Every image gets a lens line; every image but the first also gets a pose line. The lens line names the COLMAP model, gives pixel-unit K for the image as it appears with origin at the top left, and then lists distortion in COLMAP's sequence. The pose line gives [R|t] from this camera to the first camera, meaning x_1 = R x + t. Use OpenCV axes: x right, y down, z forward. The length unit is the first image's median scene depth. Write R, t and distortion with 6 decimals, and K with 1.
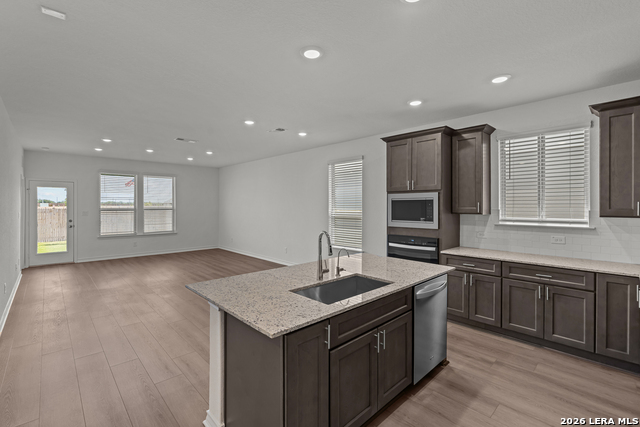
lens RADIAL K [[291.5, 0, 316.1], [0, 291.5, 206.7], [0, 0, 1]] dist [-0.011230, 0.003455]
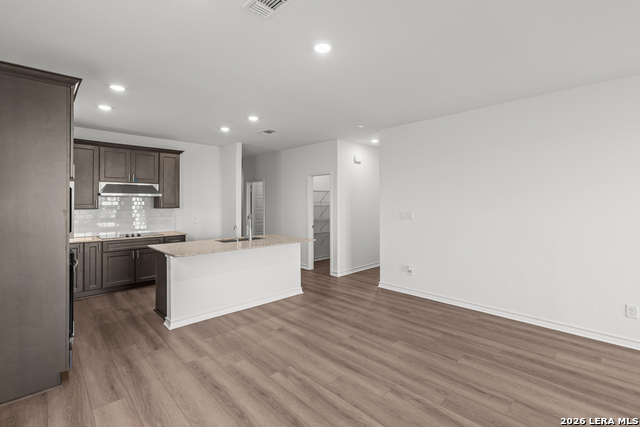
lens RADIAL K [[291.5, 0, 316.7], [0, 291.5, 201.9], [0, 0, 1]] dist [-0.011230, 0.003455]
pose [[-0.999978, -0.001690, -0.006428, -0.289997], [-0.001694, 0.999998, 0.000520, -0.005426], [0.006427, 0.000531, -0.999979, 2.053518]]
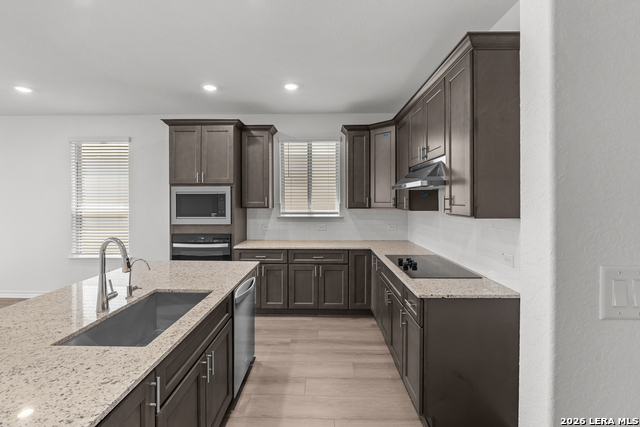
lens RADIAL K [[291.5, 0, 321.5], [0, 291.5, 202.7], [0, 0, 1]] dist [-0.011230, 0.003455]
pose [[0.691807, -0.006670, 0.722051, -0.083658], [0.002456, 0.999973, 0.006884, -0.001091], [-0.722078, -0.002989, 0.691805, 0.124528]]
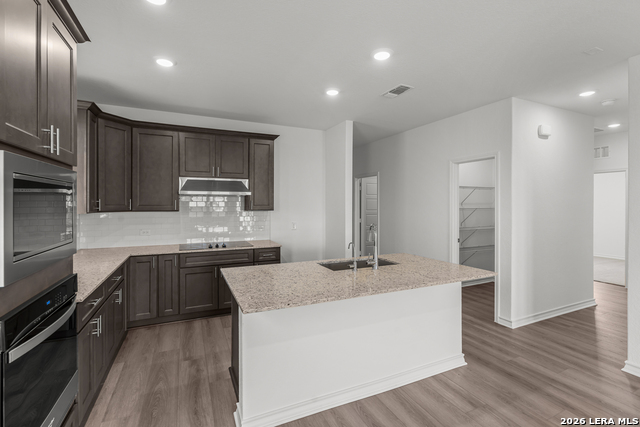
lens RADIAL K [[291.5, 0, 317.7], [0, 291.5, 204.3], [0, 0, 1]] dist [-0.011230, 0.003455]
pose [[-0.947019, -0.003754, 0.321155, -0.097871], [-0.002326, 0.999986, 0.004830, -0.002056], [-0.321169, 0.003827, -0.947014, 1.503553]]
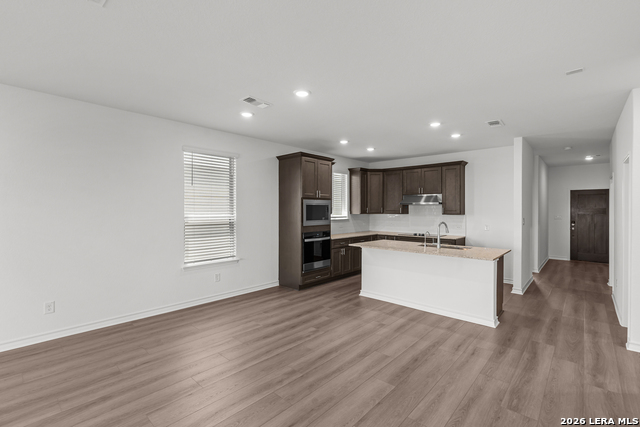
lens RADIAL K [[291.5, 0, 317.4], [0, 291.5, 212.1], [0, 0, 1]] dist [-0.011230, 0.003455]
pose [[-0.072926, -0.010508, 0.997282, -1.280757], [0.002190, 0.999940, 0.010696, -0.005072], [-0.997335, 0.002965, -0.072899, 1.357117]]
